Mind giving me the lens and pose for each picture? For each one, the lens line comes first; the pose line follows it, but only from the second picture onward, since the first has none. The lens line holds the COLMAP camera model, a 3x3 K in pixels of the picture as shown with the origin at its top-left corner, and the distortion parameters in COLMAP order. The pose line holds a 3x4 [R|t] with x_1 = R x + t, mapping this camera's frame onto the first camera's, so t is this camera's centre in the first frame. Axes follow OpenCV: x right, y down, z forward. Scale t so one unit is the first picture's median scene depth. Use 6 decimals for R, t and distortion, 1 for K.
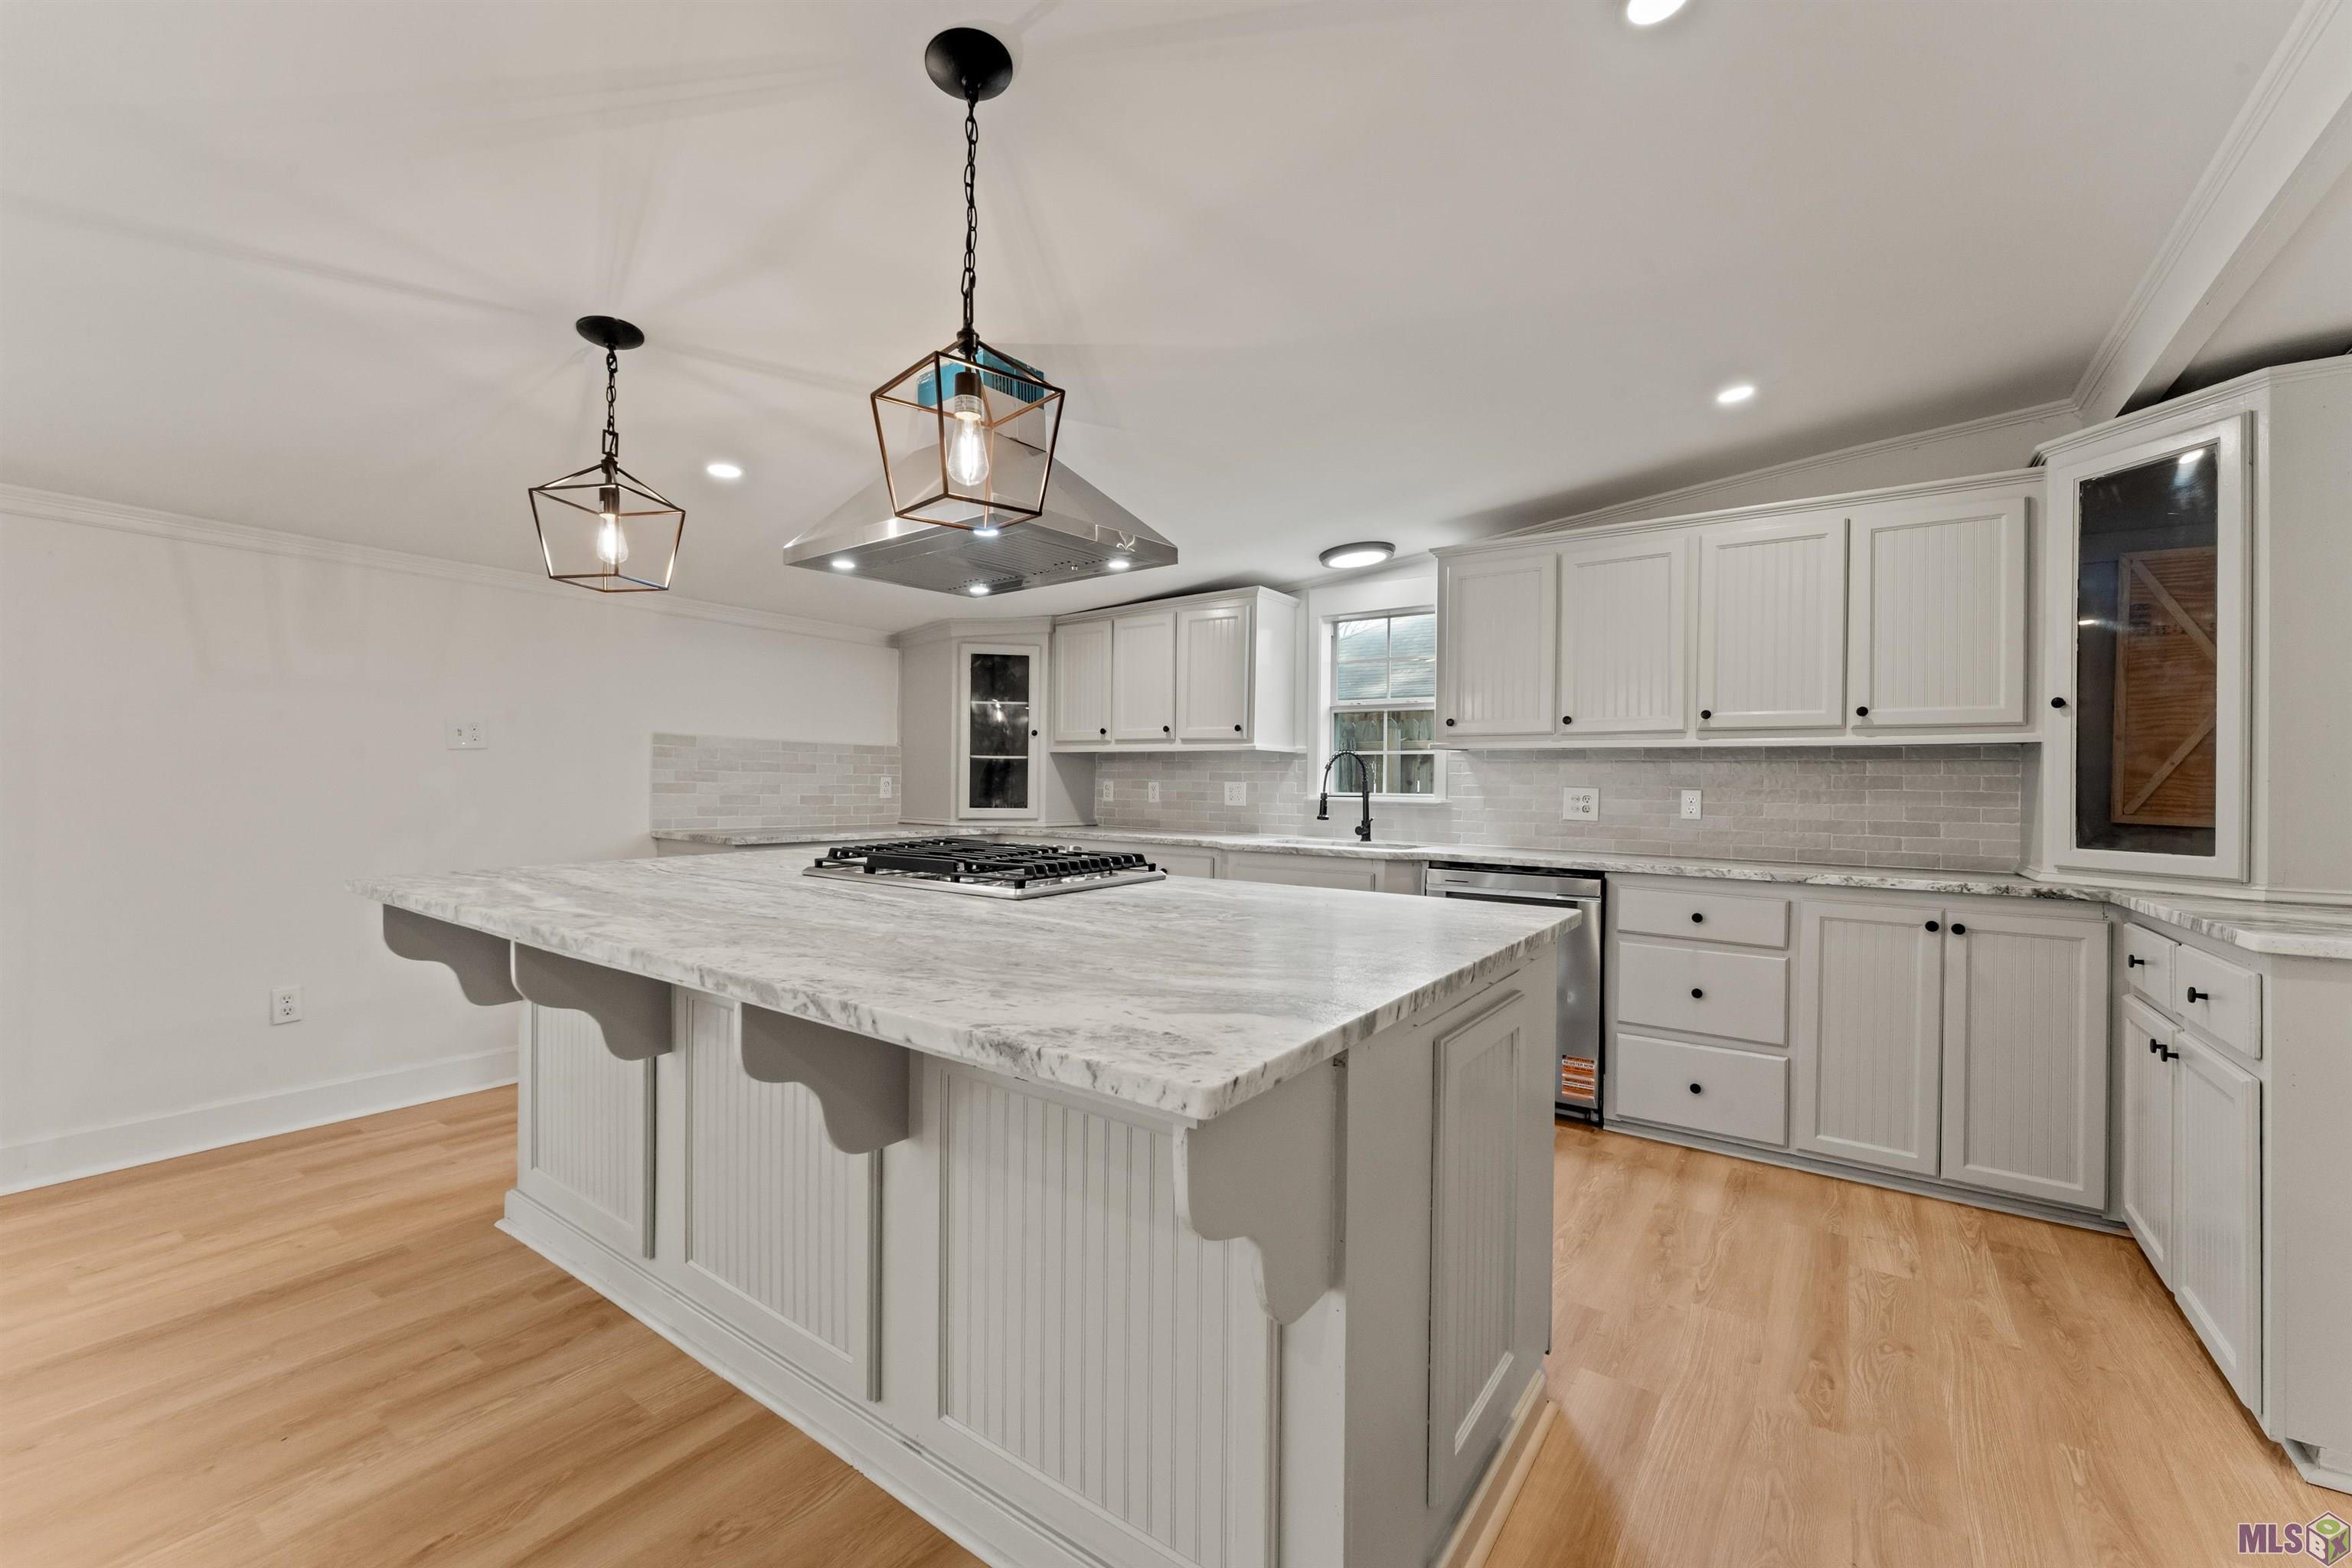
lens RADIAL K [[944.2, 0, 1168.1], [0, 944.2, 779.0], [0, 0, 1]] dist [-0.003076, 0.000340]
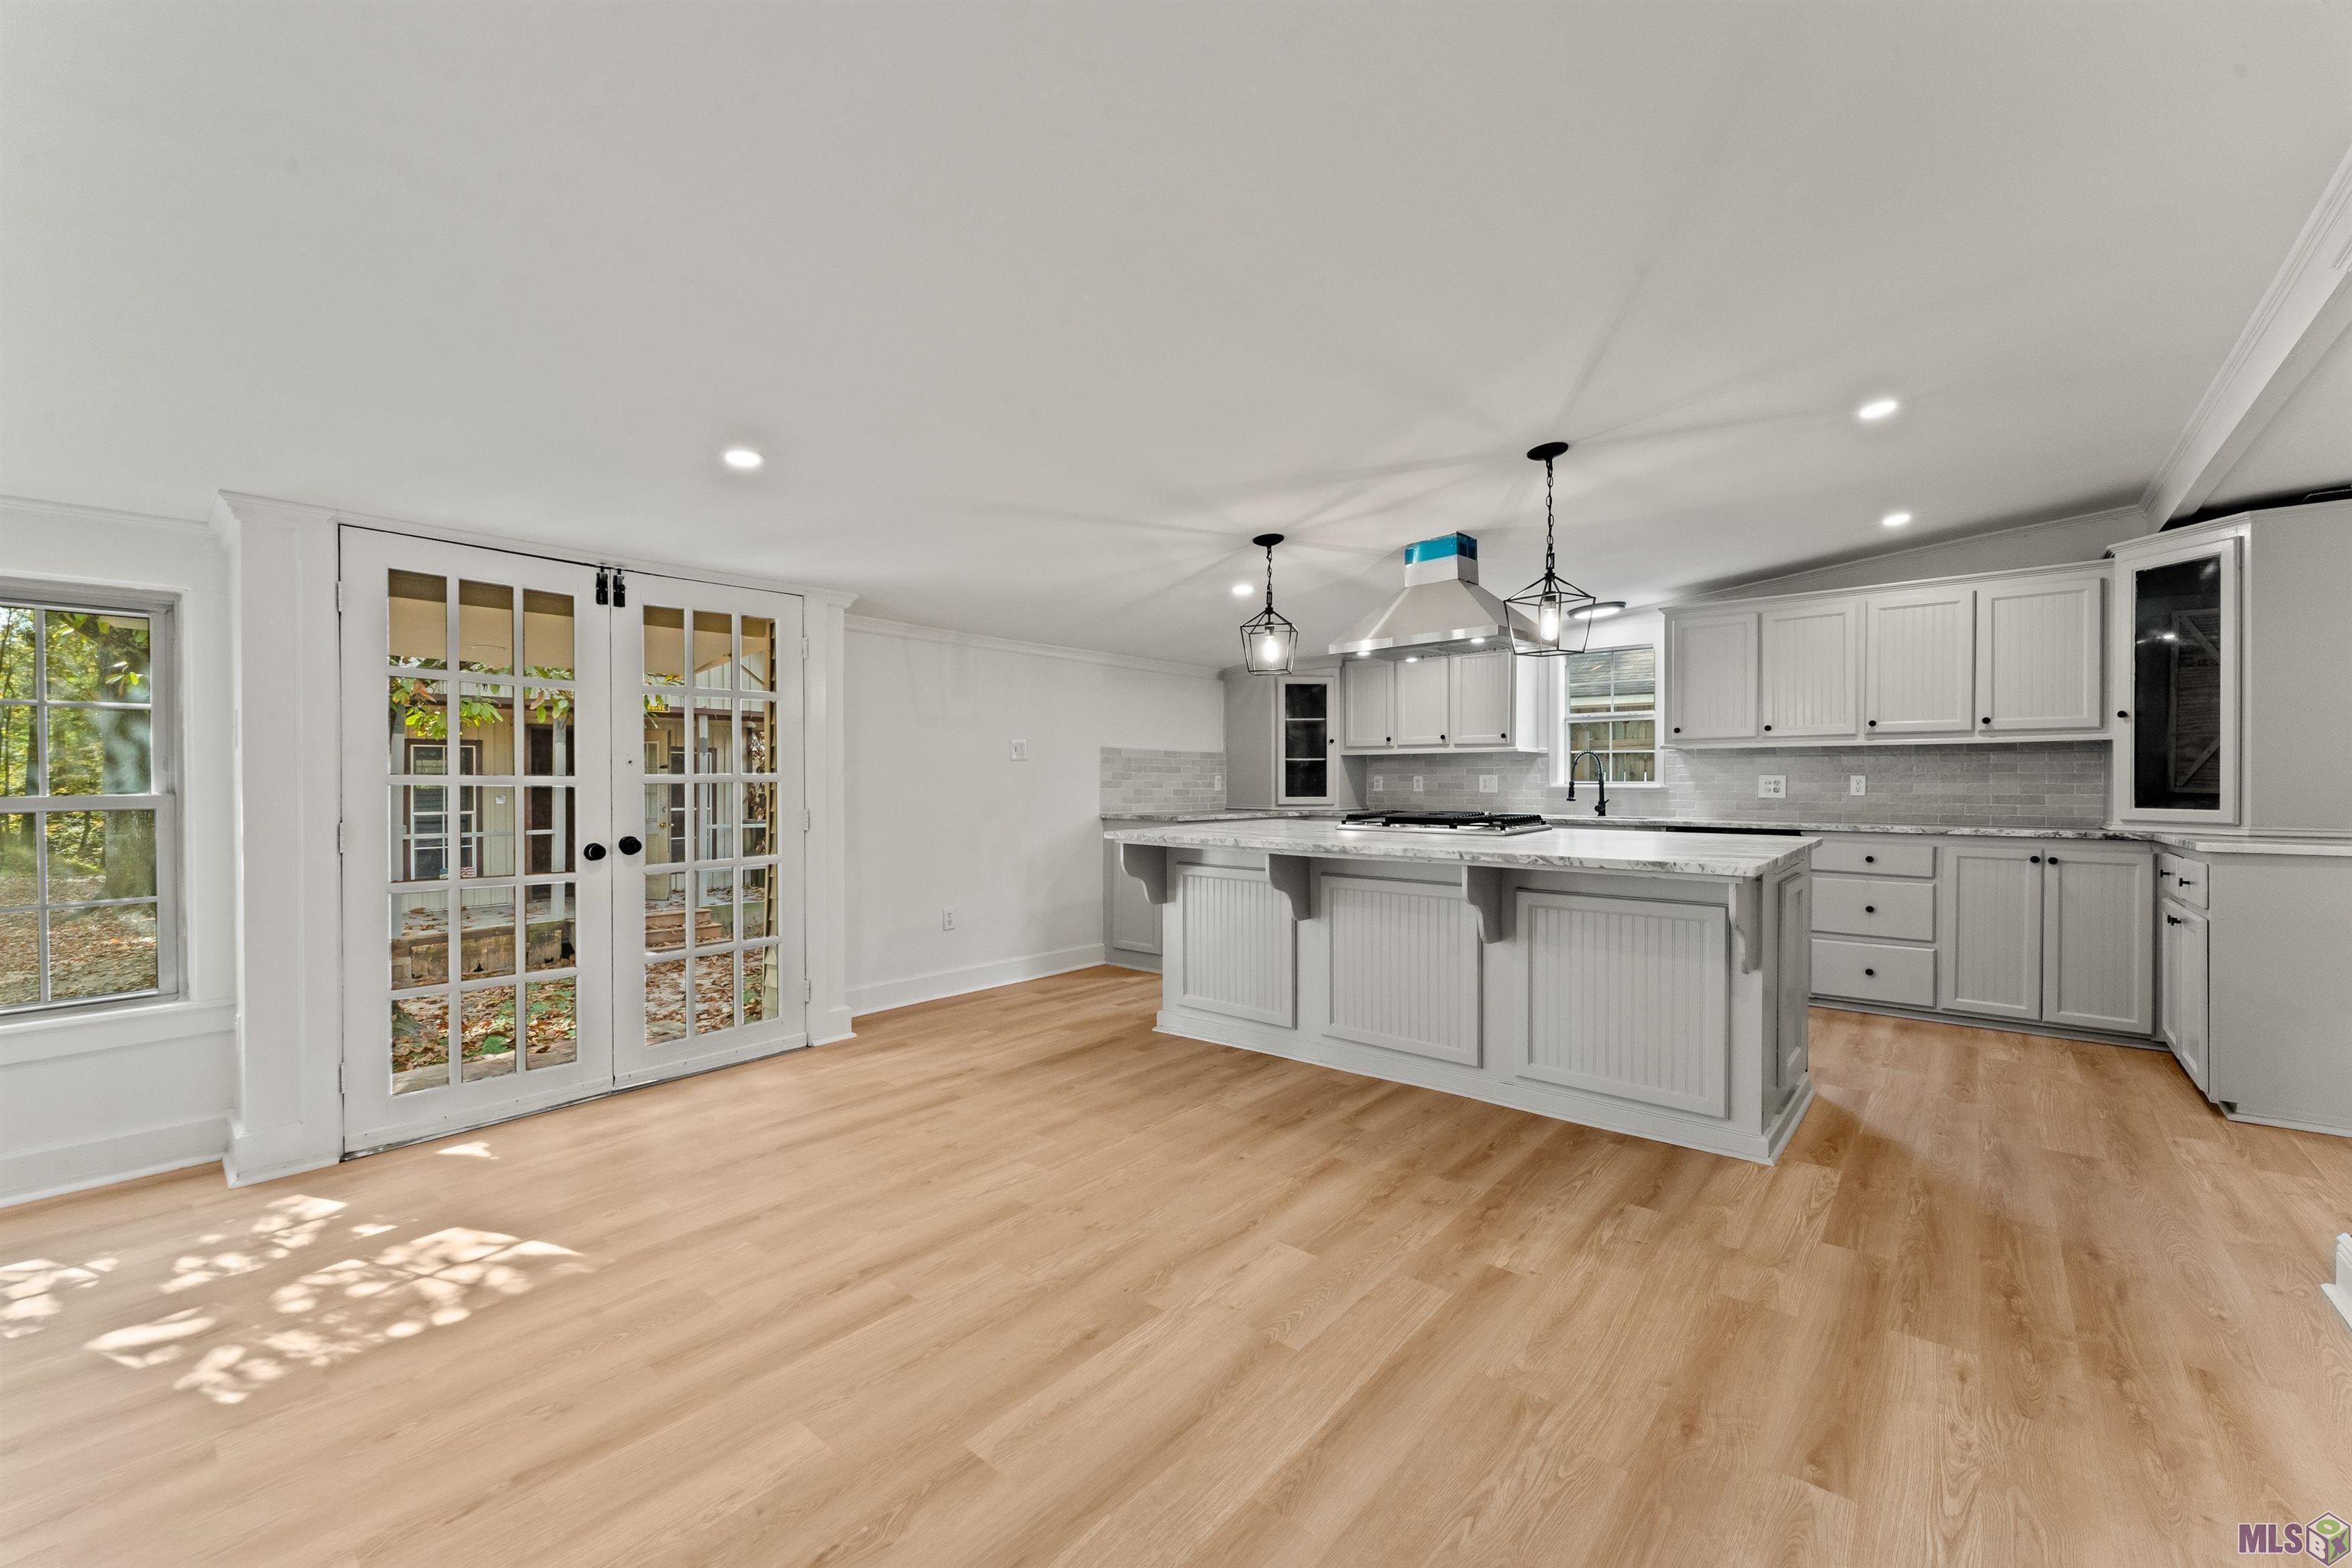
lens RADIAL K [[944.2, 0, 1154.6], [0, 944.2, 784.8], [0, 0, 1]] dist [-0.003076, 0.000340]
pose [[0.995323, -0.013303, -0.095680, -0.415366], [0.014047, 0.999876, 0.007109, 0.001359], [0.095574, -0.008419, 0.995387, -0.586371]]
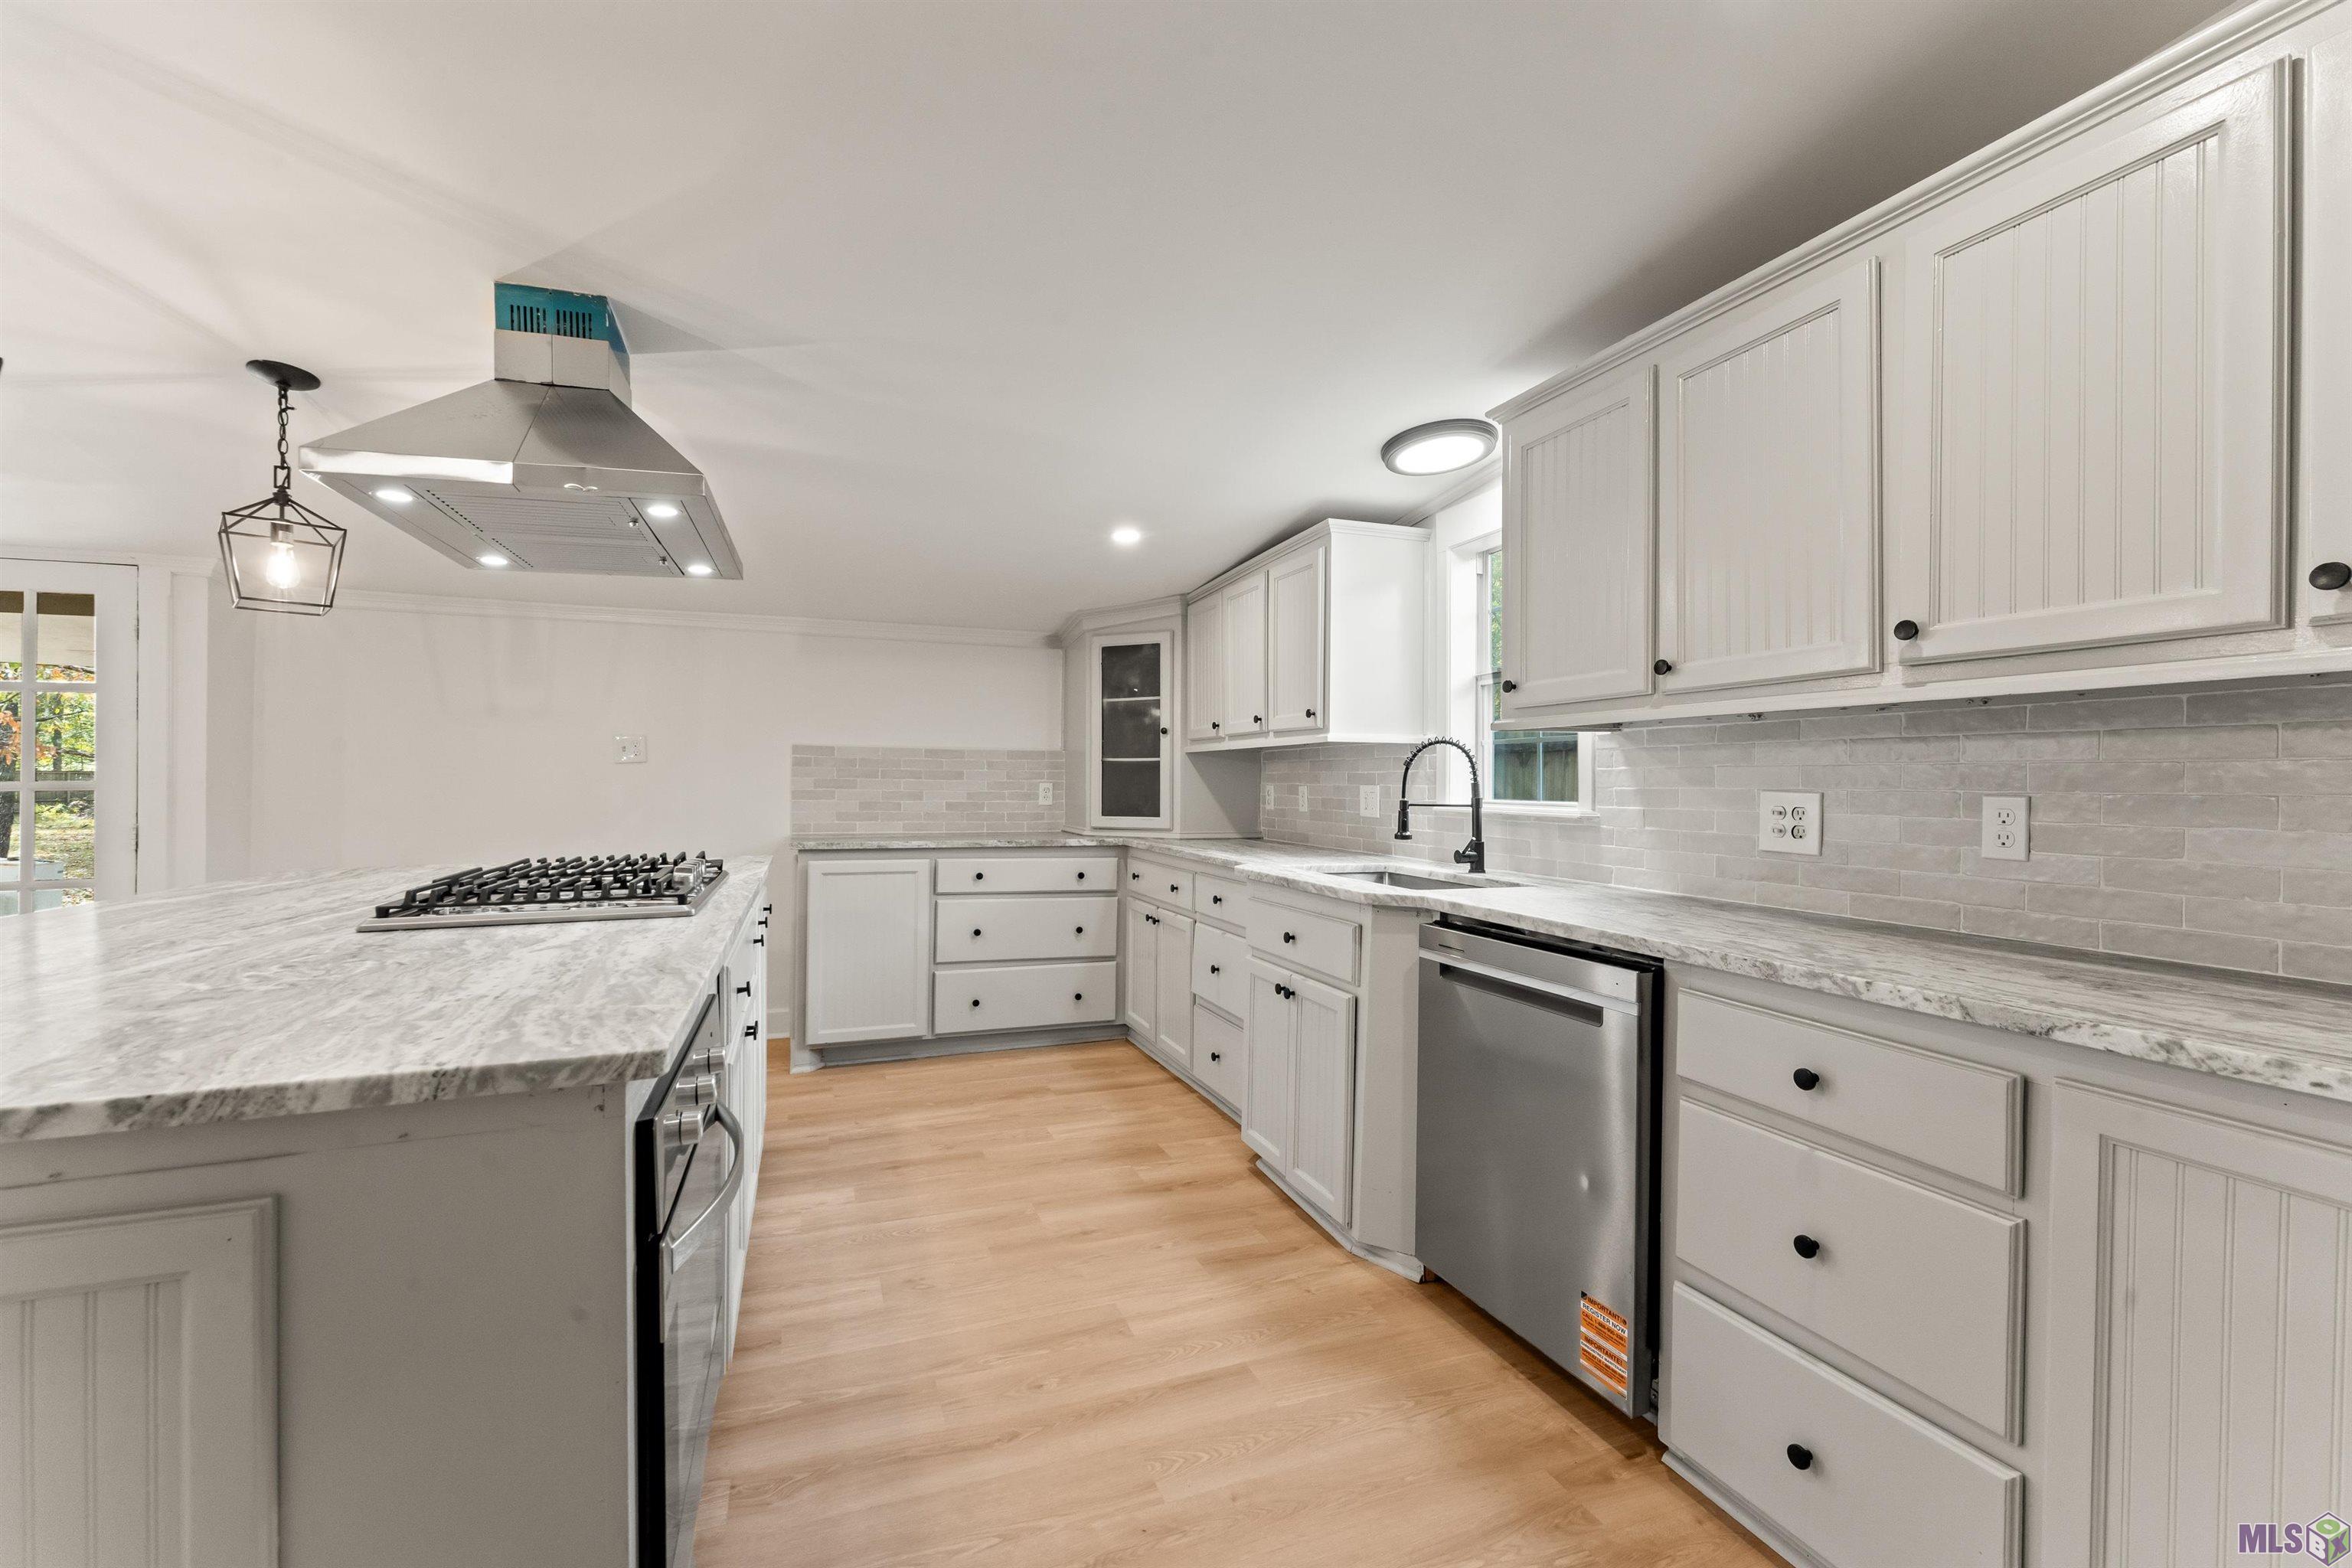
lens RADIAL K [[944.2, 0, 1157.8], [0, 944.2, 779.6], [0, 0, 1]] dist [-0.003076, 0.000340]
pose [[0.824631, -0.010741, -0.565570, 0.541060], [0.007947, 0.999941, -0.007403, 0.004168], [0.565616, 0.001610, 0.824667, 0.434047]]
